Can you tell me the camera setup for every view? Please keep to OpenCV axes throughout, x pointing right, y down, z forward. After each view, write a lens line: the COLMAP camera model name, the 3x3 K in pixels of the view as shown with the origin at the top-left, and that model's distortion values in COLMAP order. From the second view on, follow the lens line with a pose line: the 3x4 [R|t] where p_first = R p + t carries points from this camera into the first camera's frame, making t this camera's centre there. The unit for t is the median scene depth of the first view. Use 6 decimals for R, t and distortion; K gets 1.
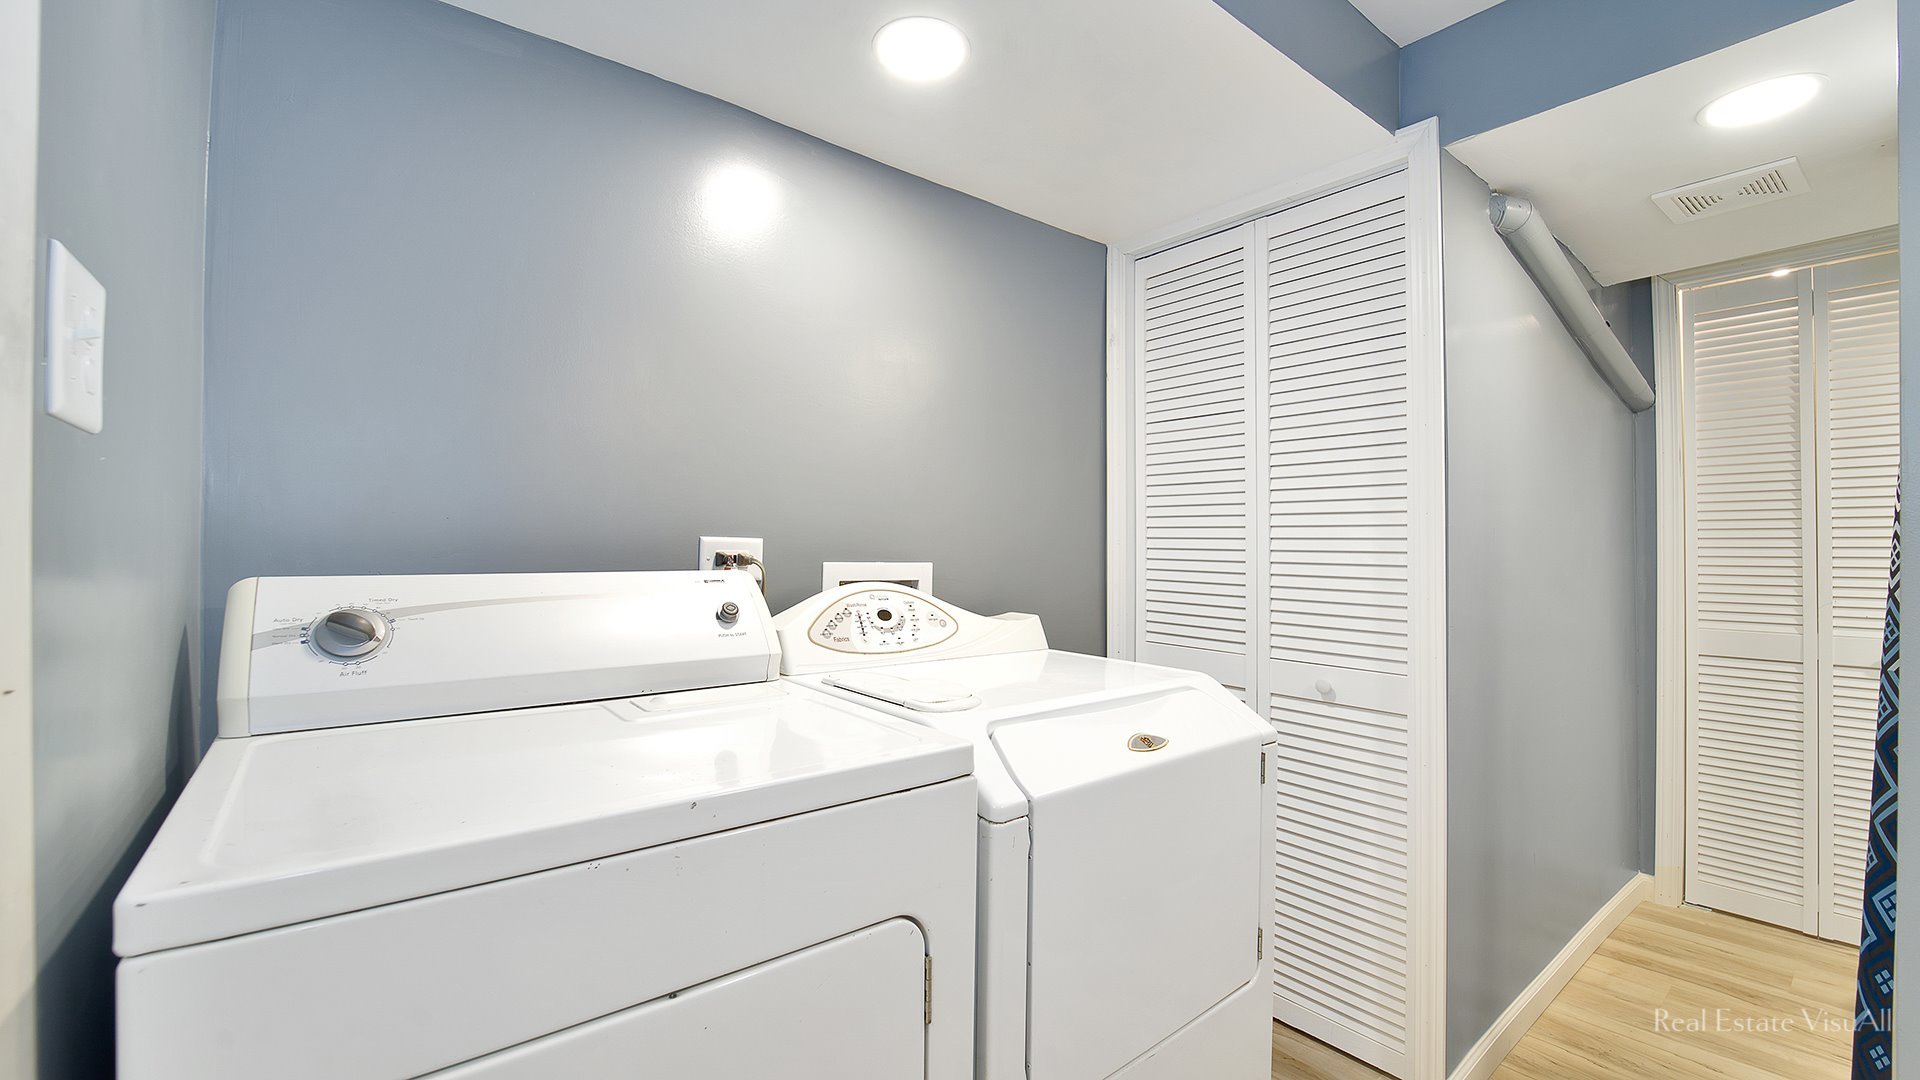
lens RADIAL K [[781.4, 0, 953.6], [0, 781.4, 537.9], [0, 0, 1]] dist [-0.026839, 0.000008]
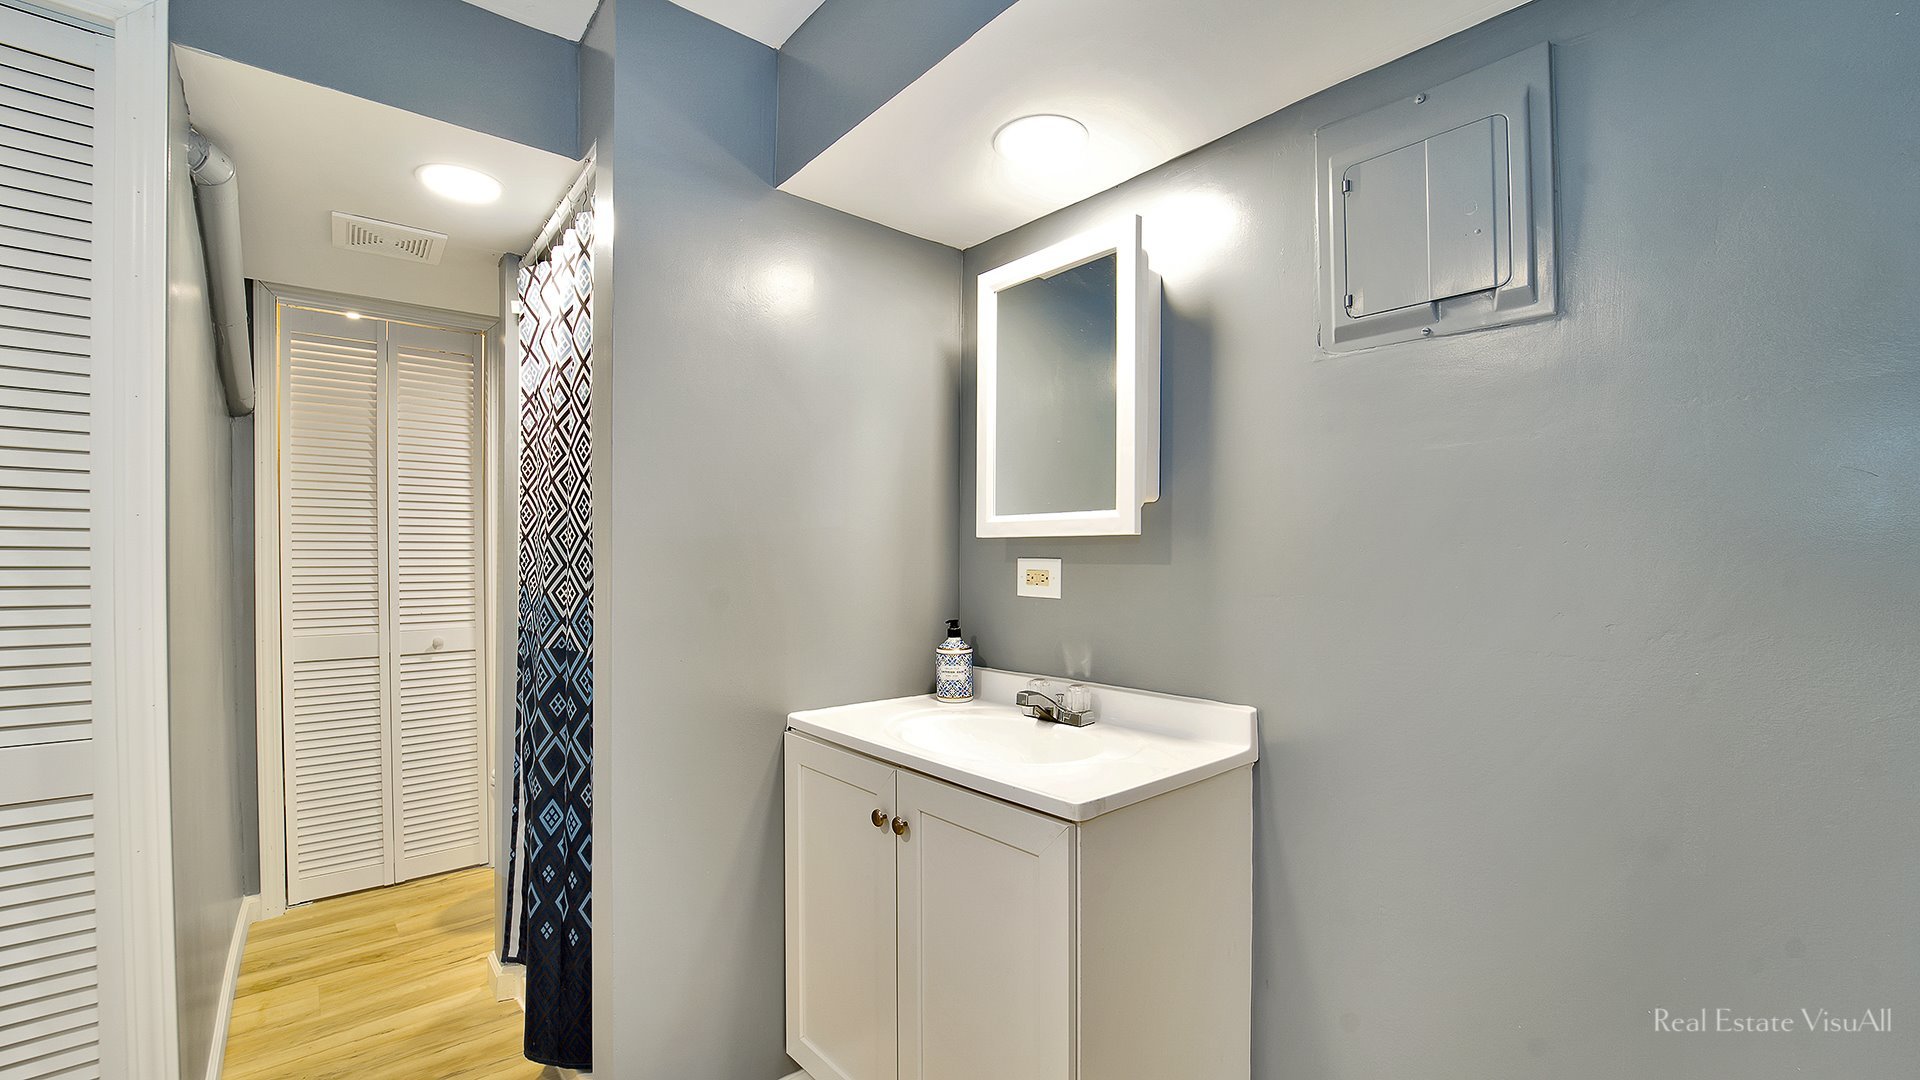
lens RADIAL K [[781.4, 0, 954.6], [0, 781.4, 553.8], [0, 0, 1]] dist [-0.026839, 0.000008]
pose [[-0.056119, 0.001143, 0.998423, -0.114761], [-0.009124, 0.999957, -0.001658, -0.000148], [-0.998382, -0.009203, -0.056106, 0.175665]]
